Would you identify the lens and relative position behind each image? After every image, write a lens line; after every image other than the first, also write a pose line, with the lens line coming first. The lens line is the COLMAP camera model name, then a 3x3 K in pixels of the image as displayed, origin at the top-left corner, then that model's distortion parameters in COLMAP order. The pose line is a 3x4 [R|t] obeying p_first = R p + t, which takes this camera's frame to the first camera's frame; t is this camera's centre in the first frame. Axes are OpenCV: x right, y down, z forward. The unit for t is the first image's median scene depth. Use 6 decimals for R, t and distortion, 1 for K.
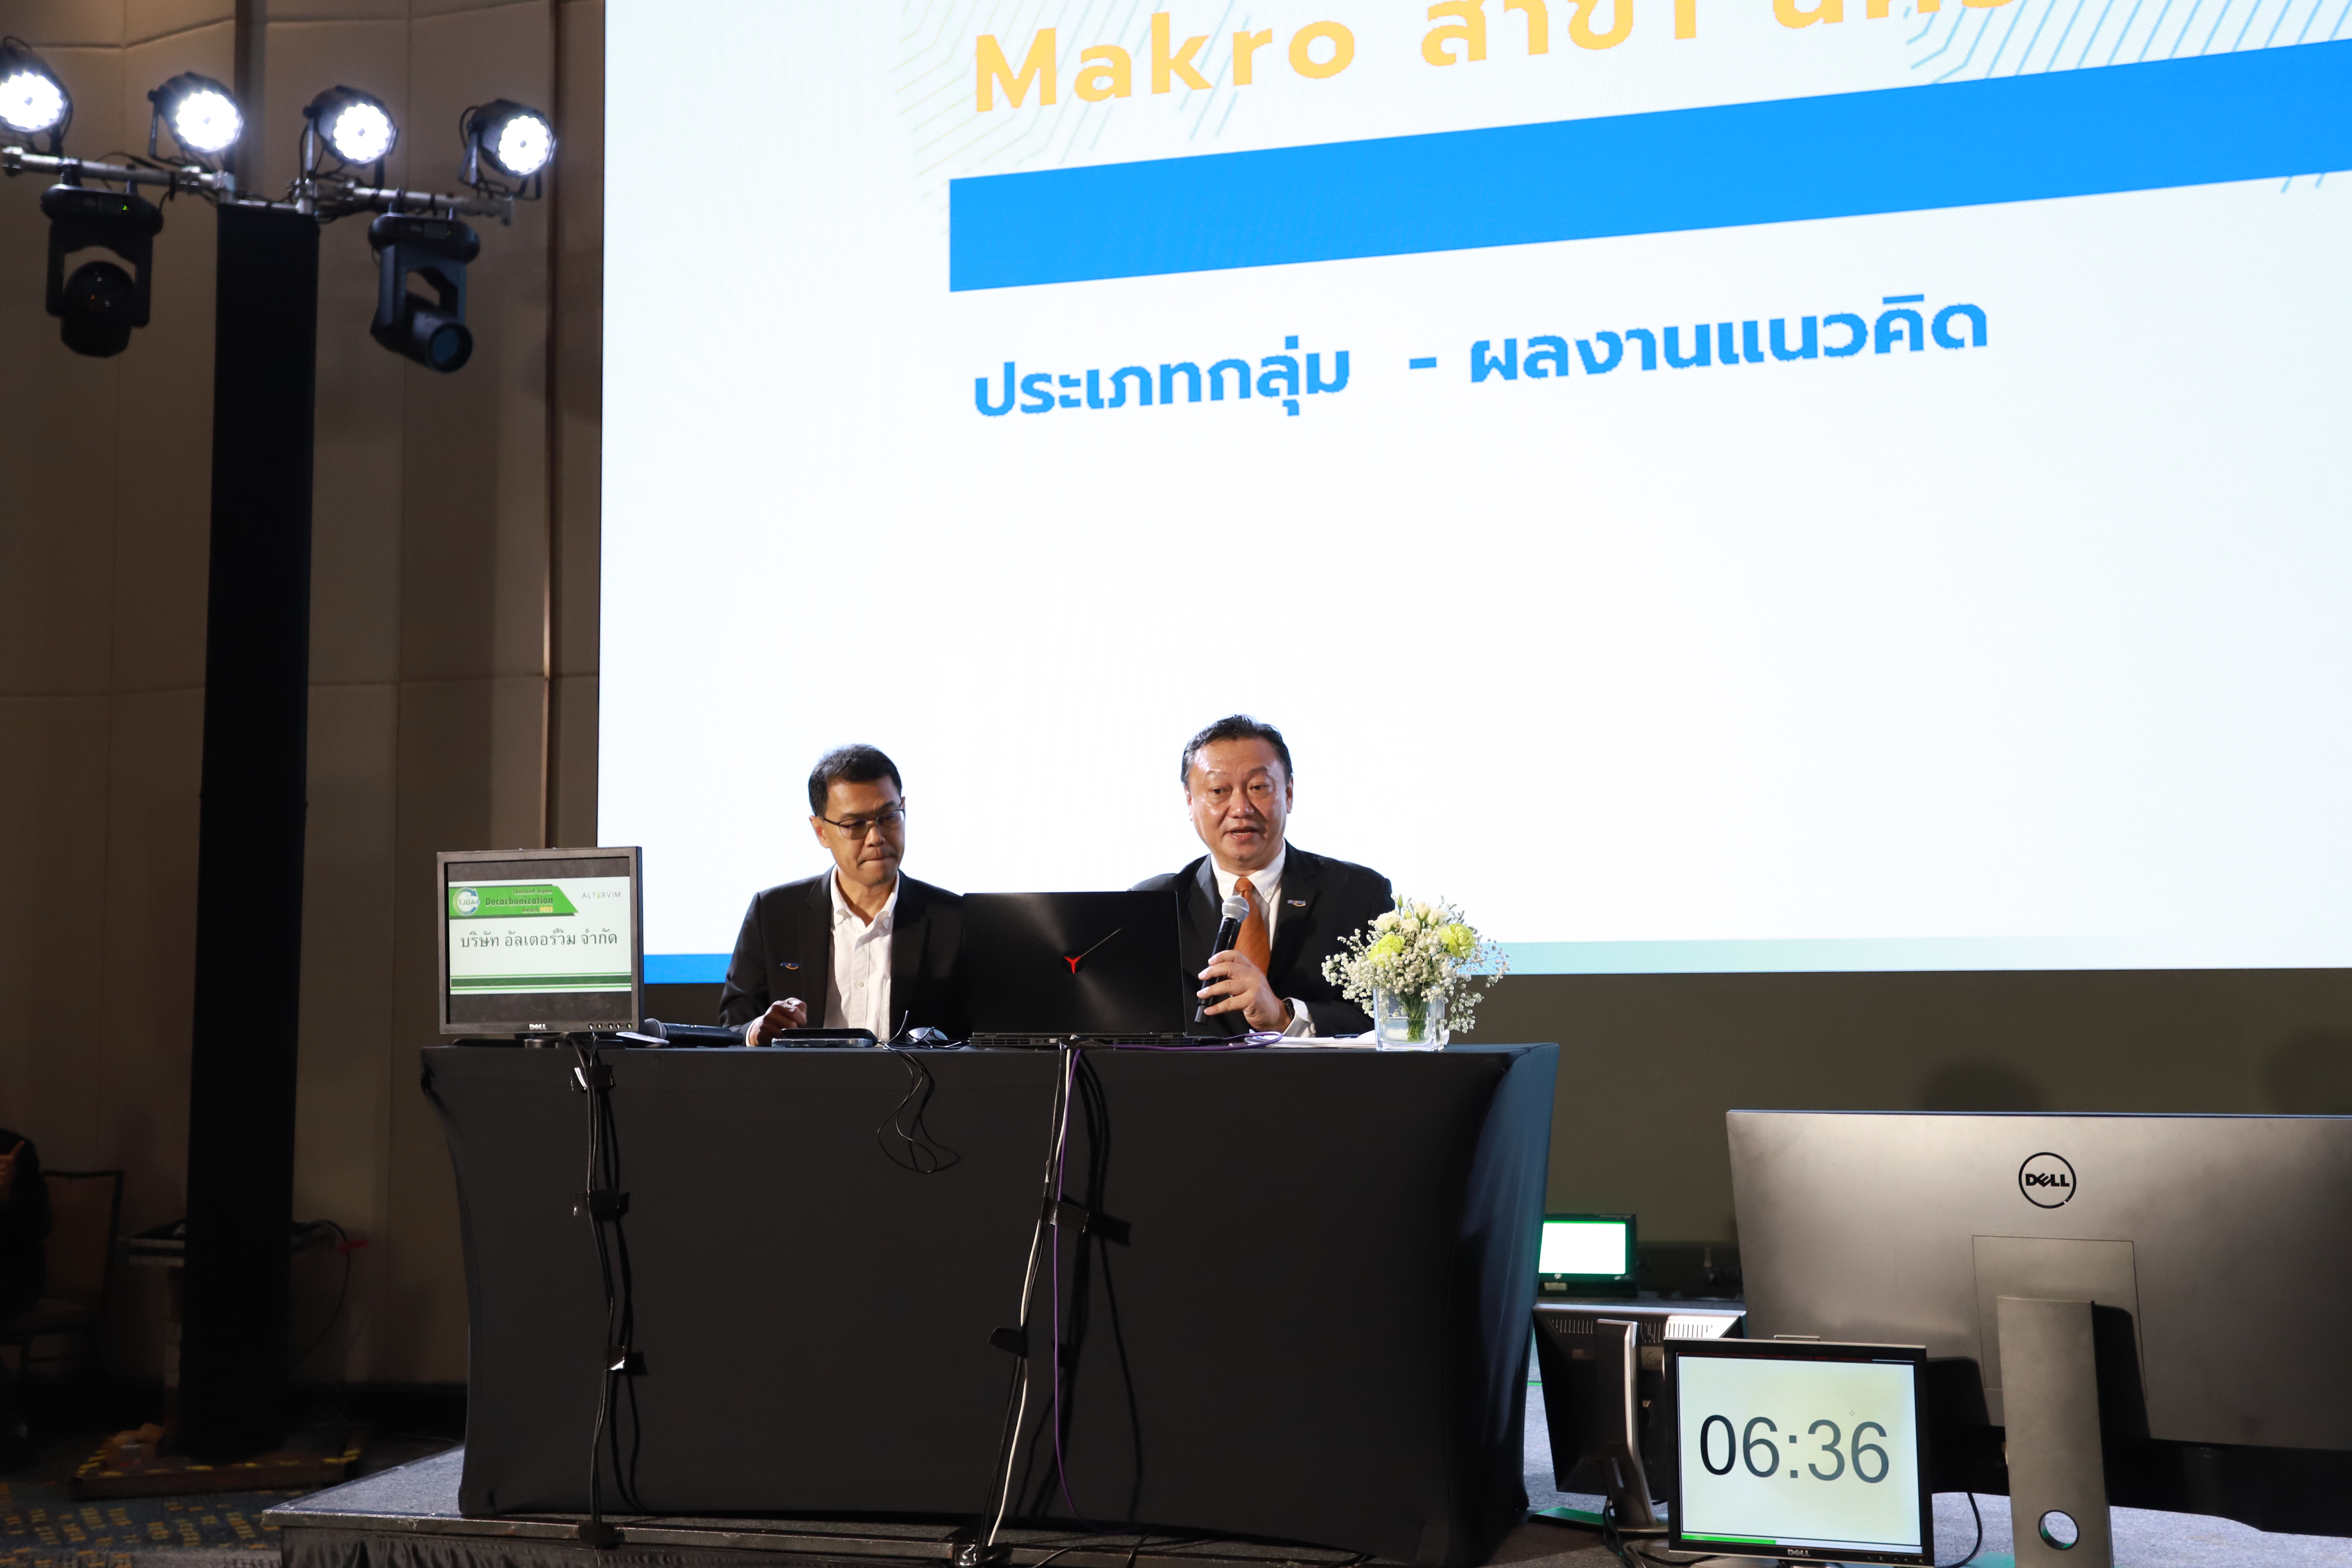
lens RADIAL K [[2532.5, 0, 1176.0], [0, 2532.5, 784.0], [0, 0, 1]] dist [0.006839, 0.127030]
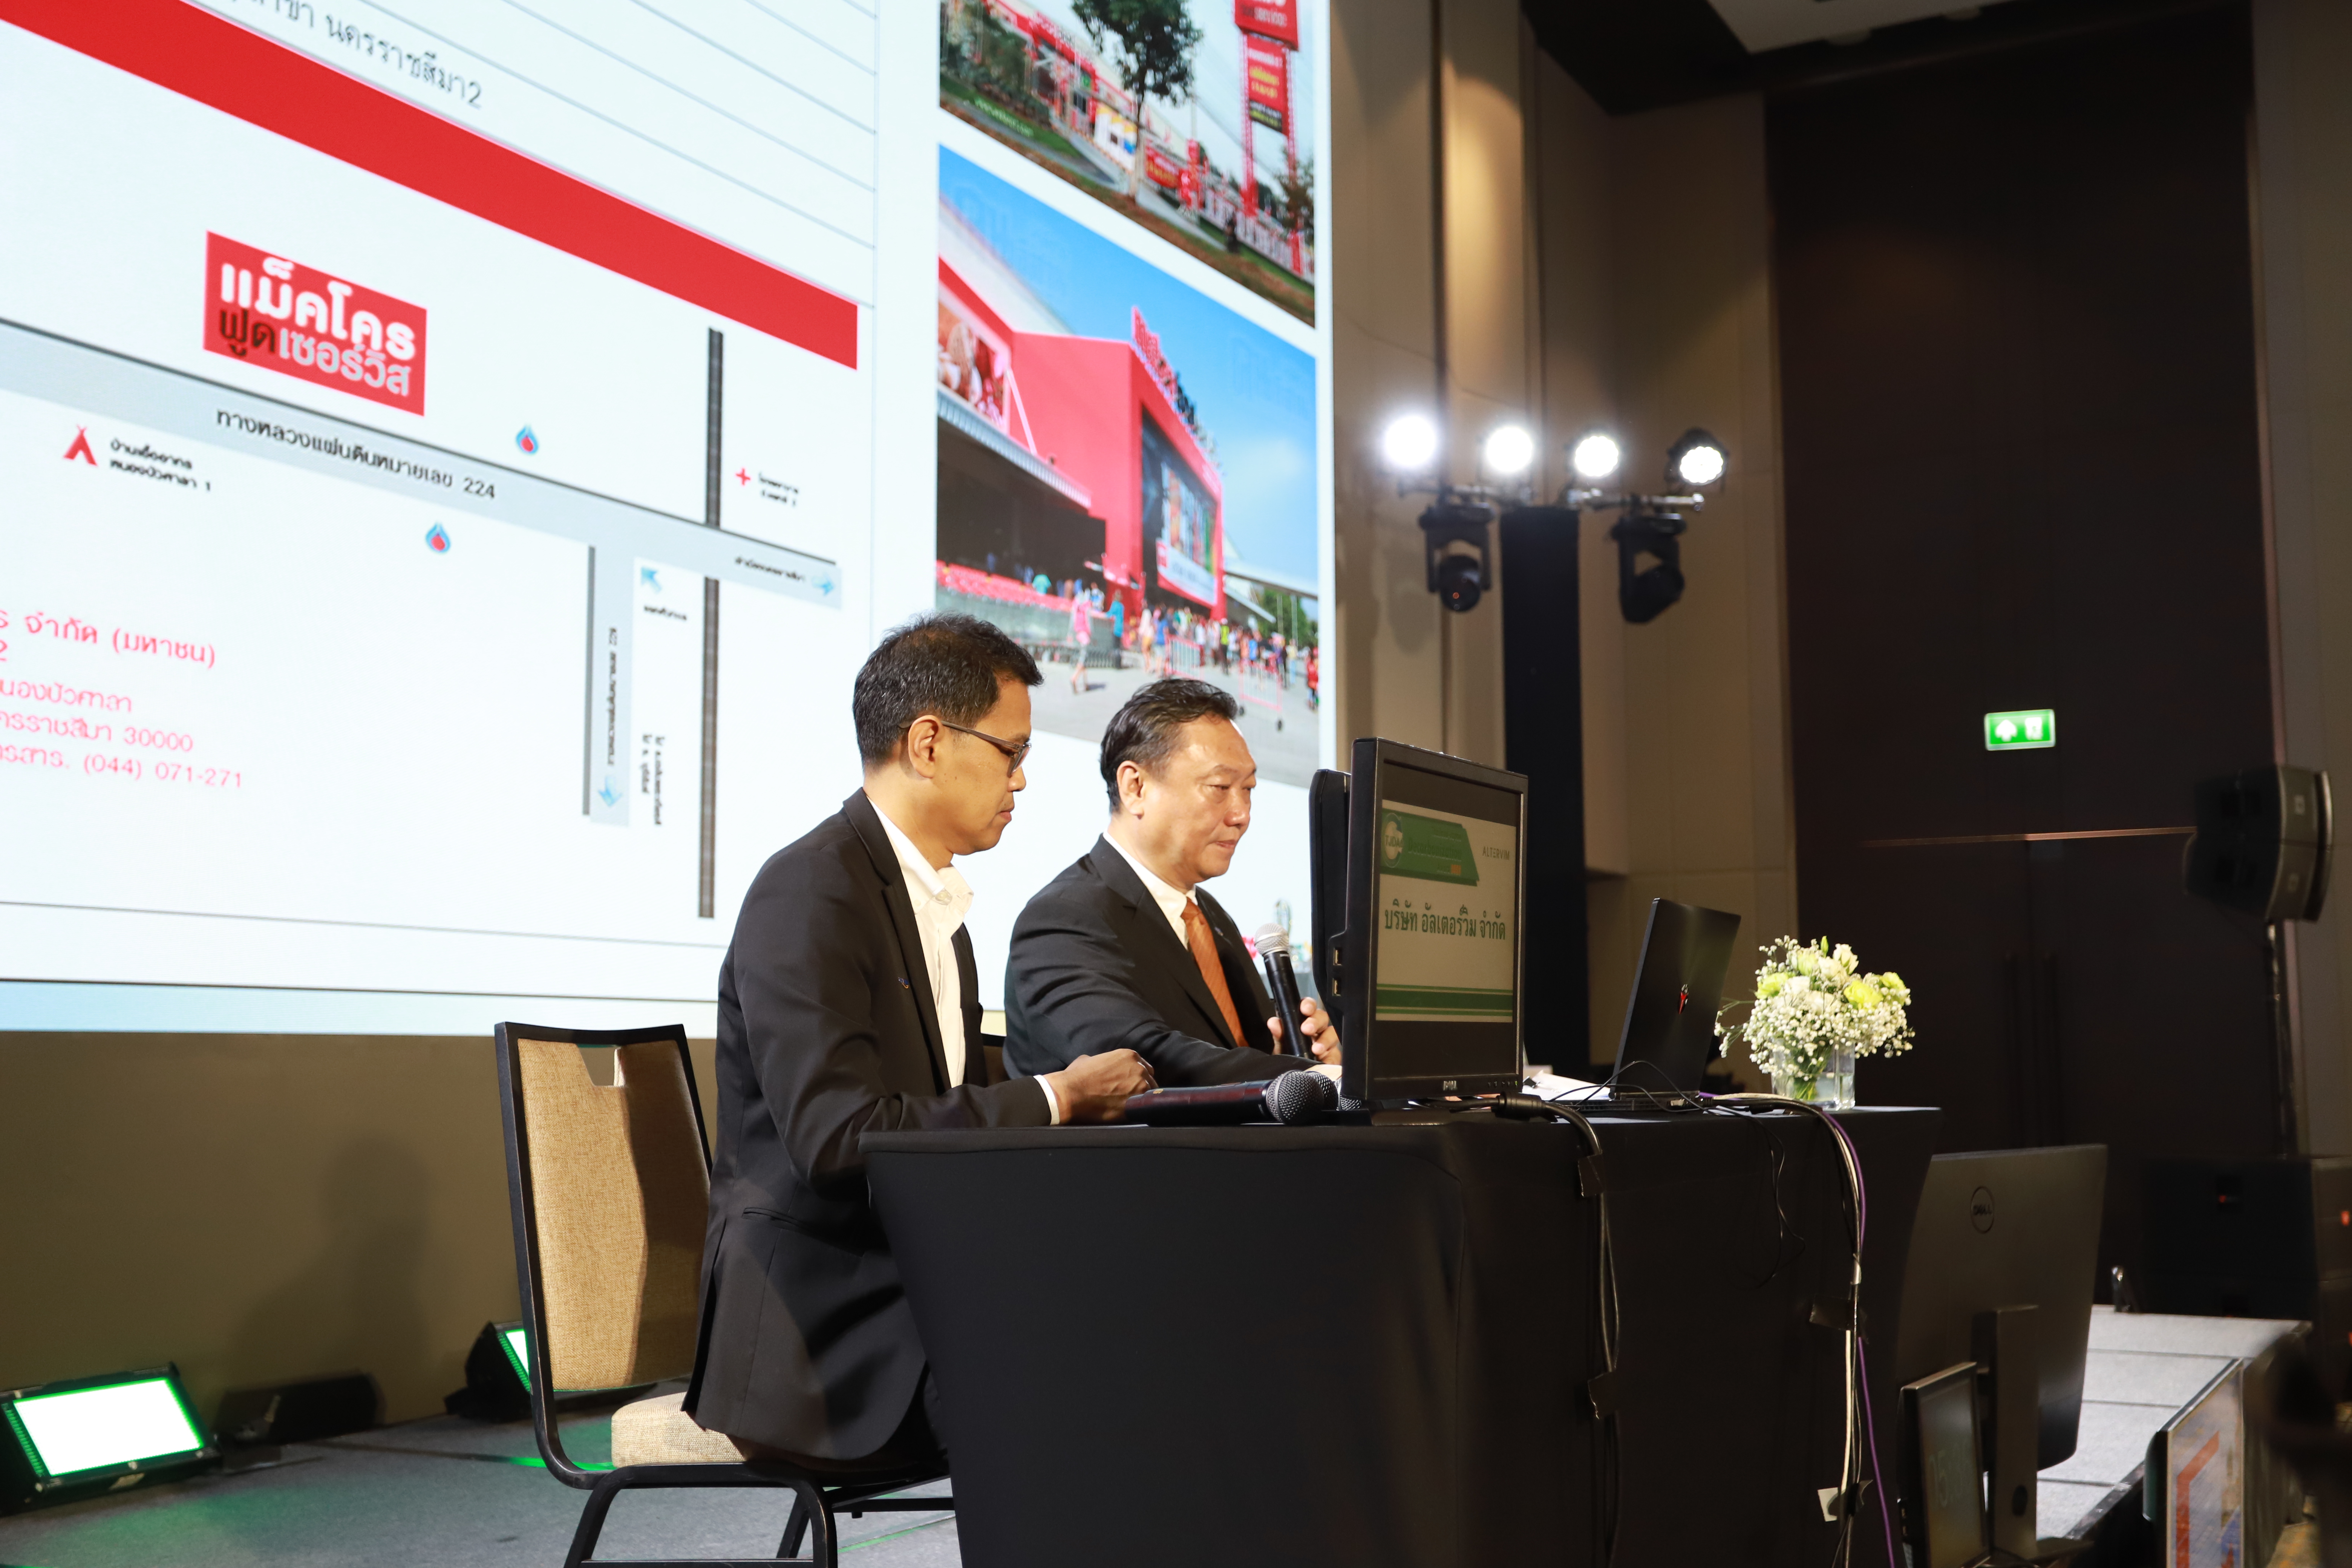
lens RADIAL K [[2532.5, 0, 1176.0], [0, 2532.5, 784.0], [0, 0, 1]] dist [0.006839, 0.127030]
pose [[0.242554, 0.113831, 0.963436, -0.427305], [-0.076413, 0.992249, -0.097998, 0.048000], [-0.967124, -0.049849, 0.249372, 0.492395]]
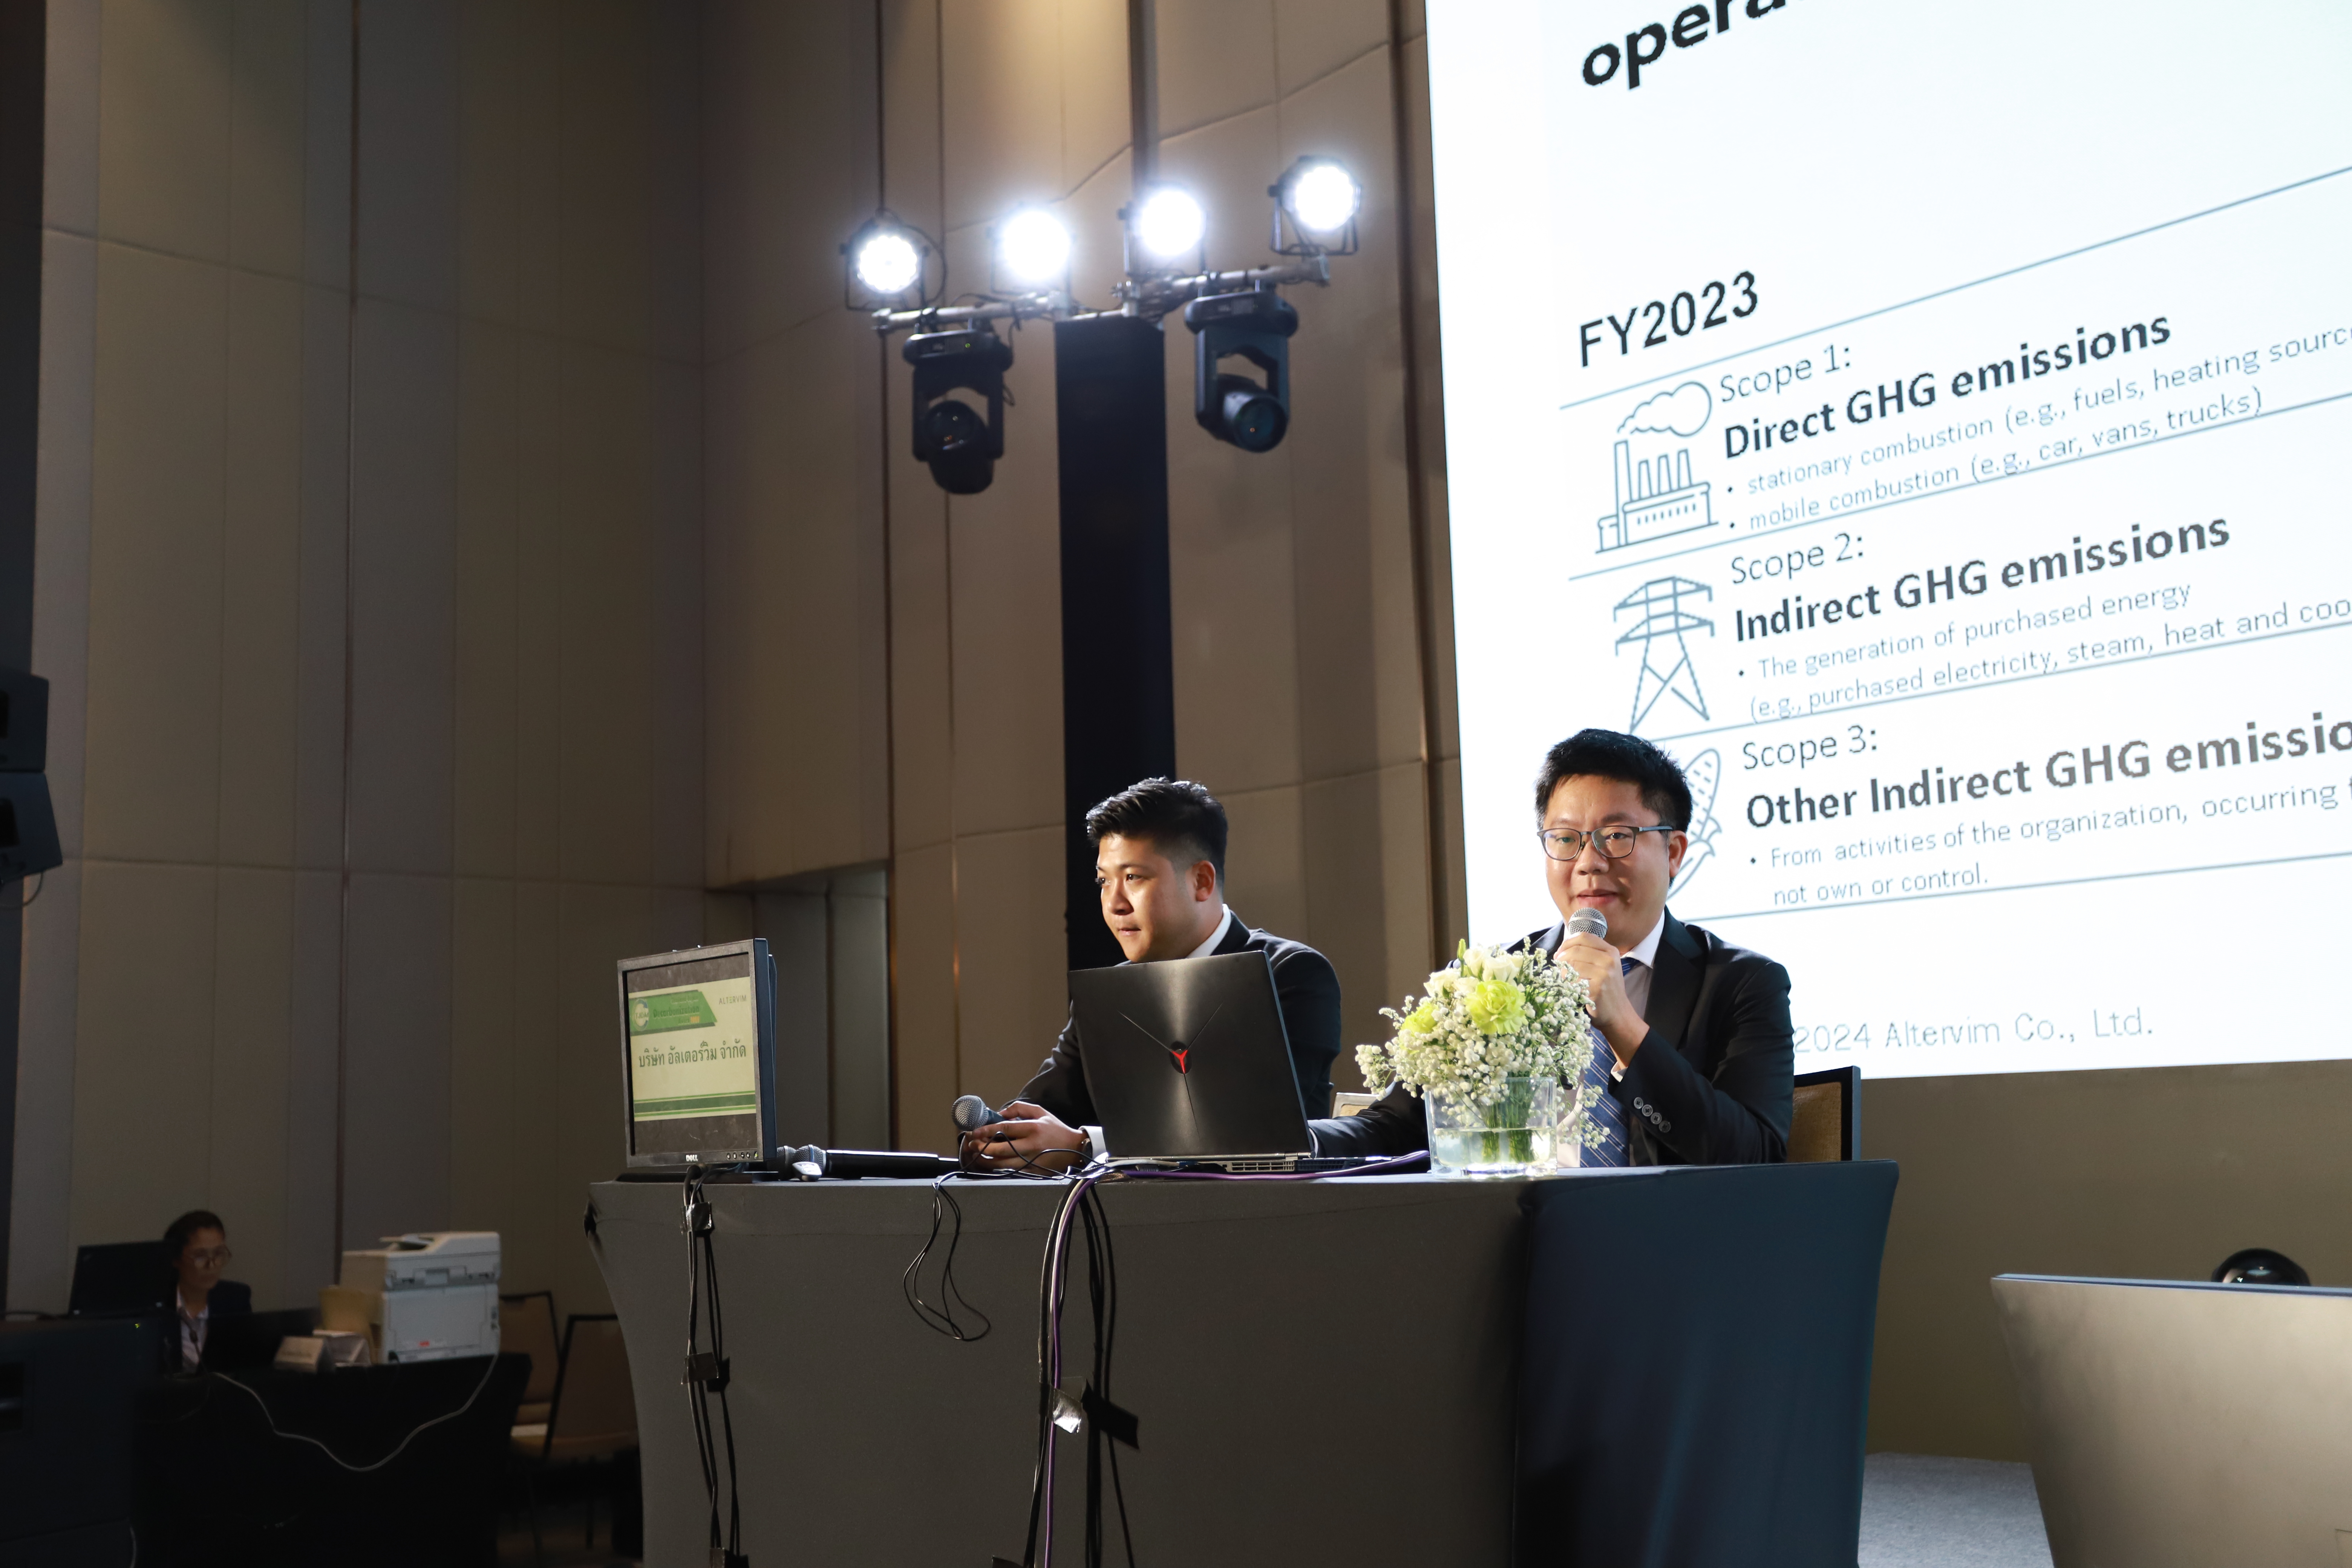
lens RADIAL K [[2532.5, 0, 1176.0], [0, 2532.5, 784.0], [0, 0, 1]] dist [0.006839, 0.127030]
pose [[0.833756, -0.094851, -0.543925, 0.193133], [0.072125, 0.995402, -0.063025, 0.019213], [0.547403, 0.013317, 0.836763, 0.197824]]
